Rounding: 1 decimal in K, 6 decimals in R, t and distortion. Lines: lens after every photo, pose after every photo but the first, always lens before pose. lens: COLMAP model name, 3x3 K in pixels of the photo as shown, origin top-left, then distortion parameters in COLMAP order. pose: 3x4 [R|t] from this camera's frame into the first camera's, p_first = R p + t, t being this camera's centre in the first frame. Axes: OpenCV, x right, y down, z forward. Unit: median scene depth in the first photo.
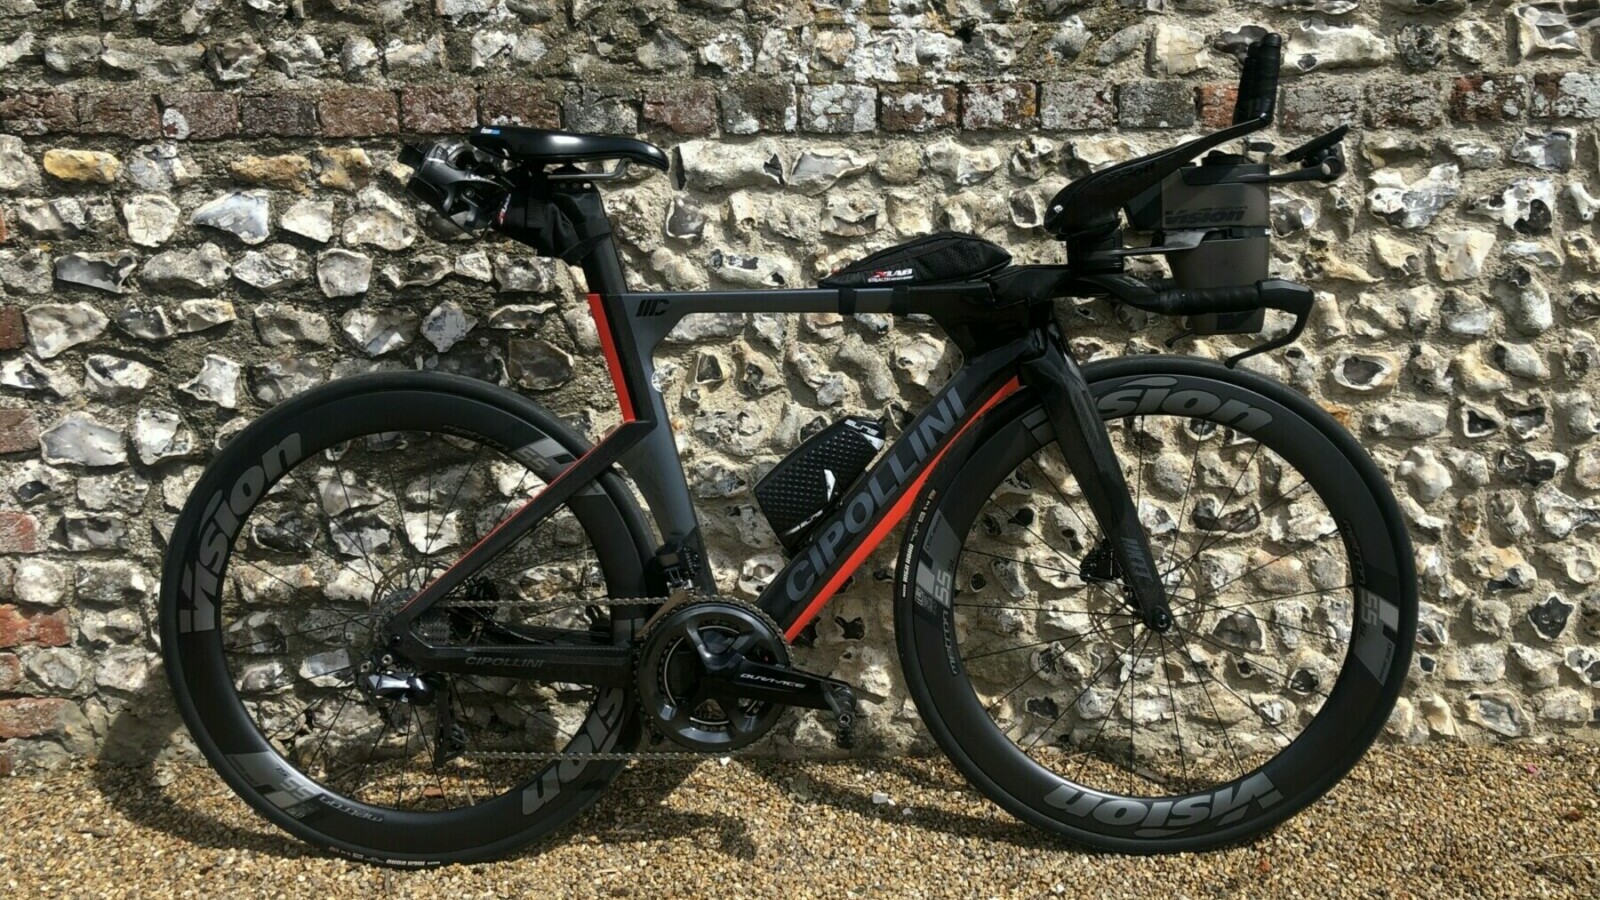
lens RADIAL K [[1273.9, 0, 796.2], [0, 1273.9, 421.9], [0, 0, 1]] dist [-0.001735, 0.004408]
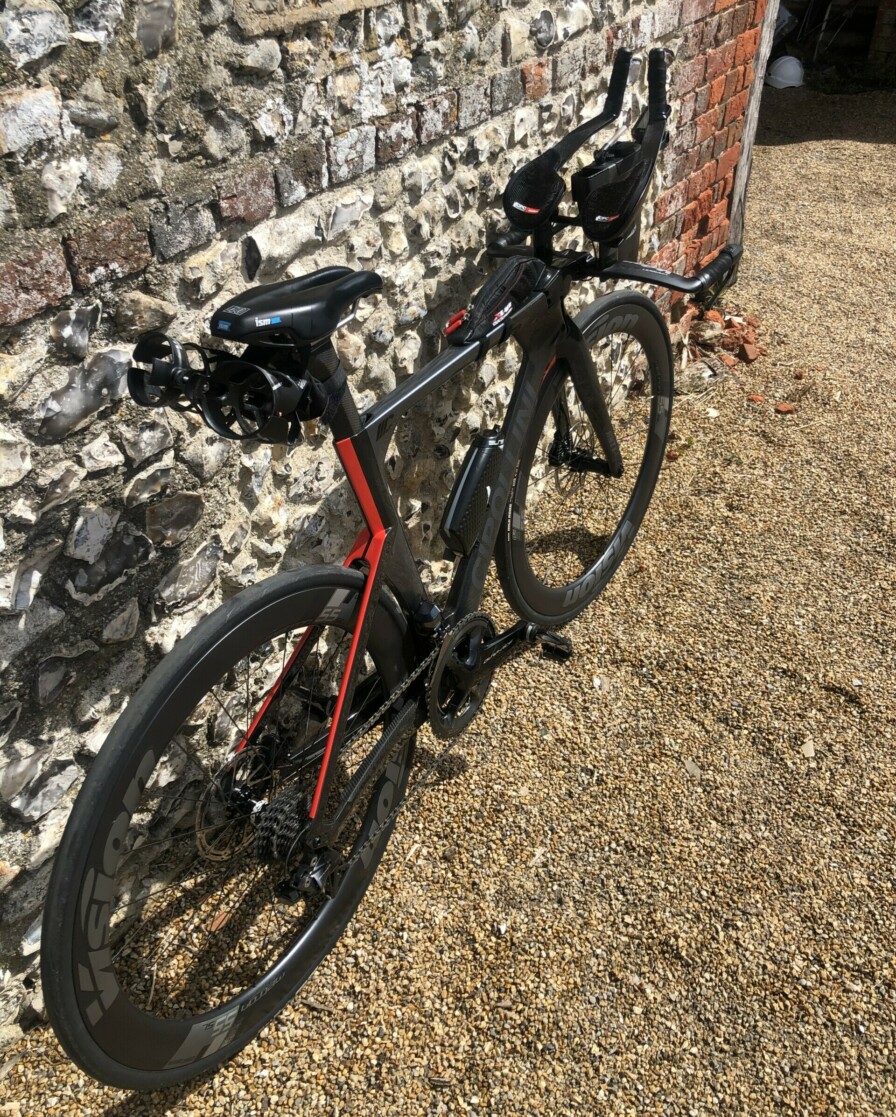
lens RADIAL K [[981.9, 0, 446.0], [0, 981.9, 507.3], [0, 0, 1]] dist [-0.013230, 0.009075]
pose [[0.532969, -0.483893, 0.694112, -0.576728], [0.163255, 0.863727, 0.476784, -0.349132], [-0.830236, -0.140794, 0.539337, 0.468468]]
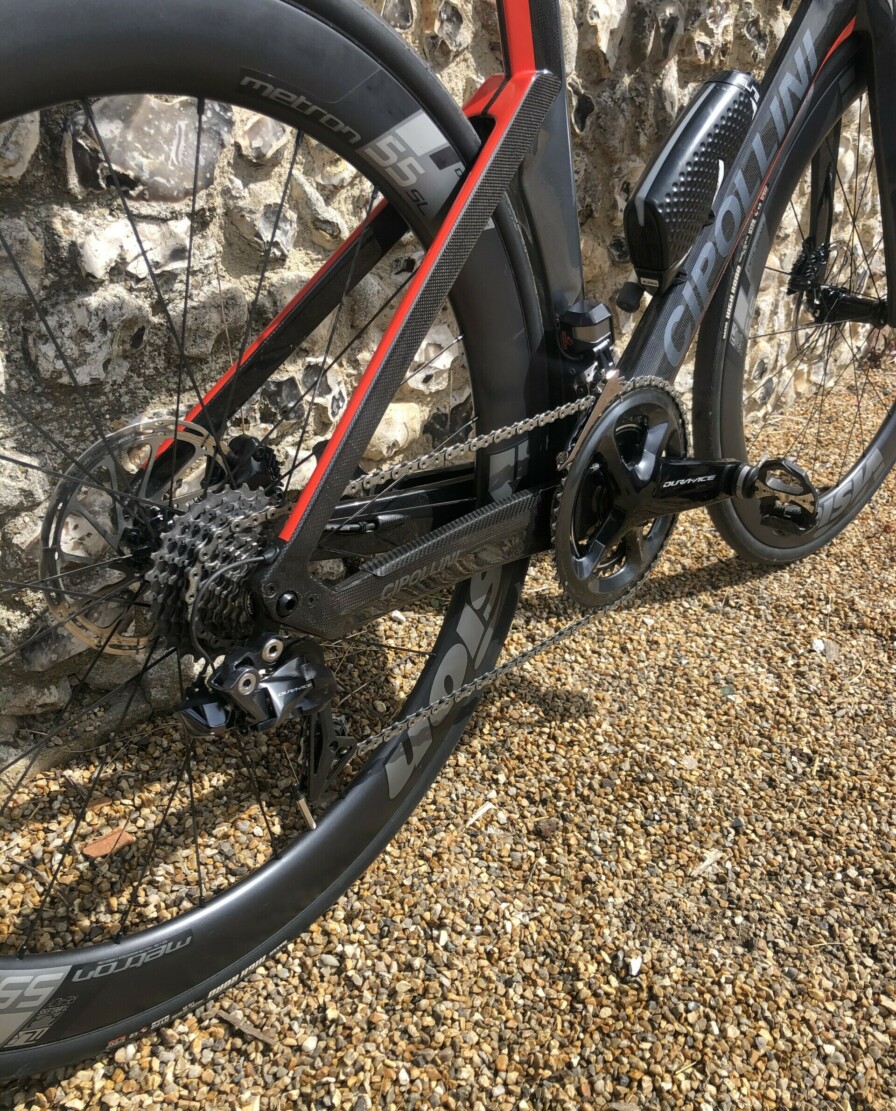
lens RADIAL K [[990.6, 0, 447.3], [0, 990.6, 572.6], [0, 0, 1]] dist [-0.007565, 0.025105]
pose [[0.676246, -0.316036, 0.665442, -0.435976], [0.067977, 0.926219, 0.370805, 0.031265], [-0.733533, -0.205521, 0.647836, 0.638806]]
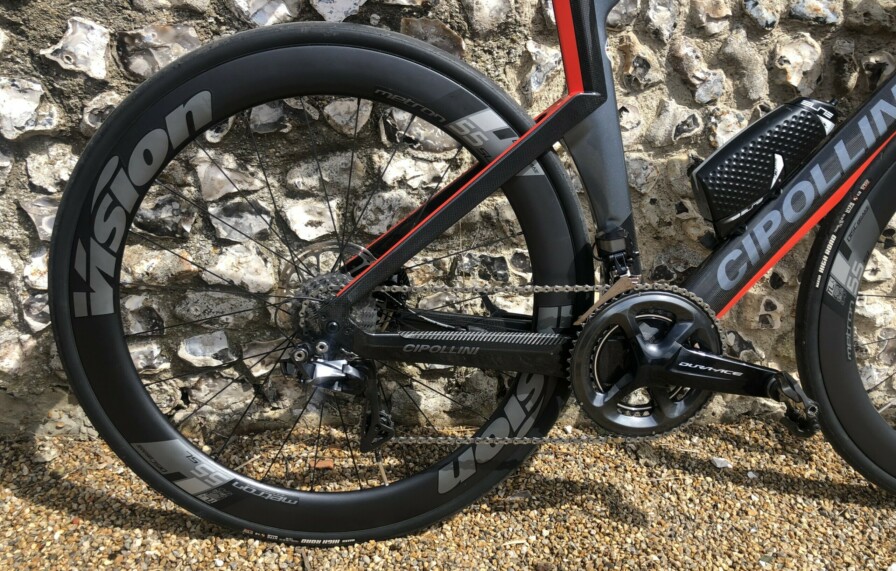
lens RADIAL K [[736.5, 0, 447.5], [0, 736.5, 319.2], [0, 0, 1]] dist [0.013953, -0.012535]
pose [[0.992867, 0.004633, 0.119134, -0.255439], [-0.025745, 0.984001, 0.176294, 0.060229], [-0.116411, -0.178103, 0.977102, 0.410084]]
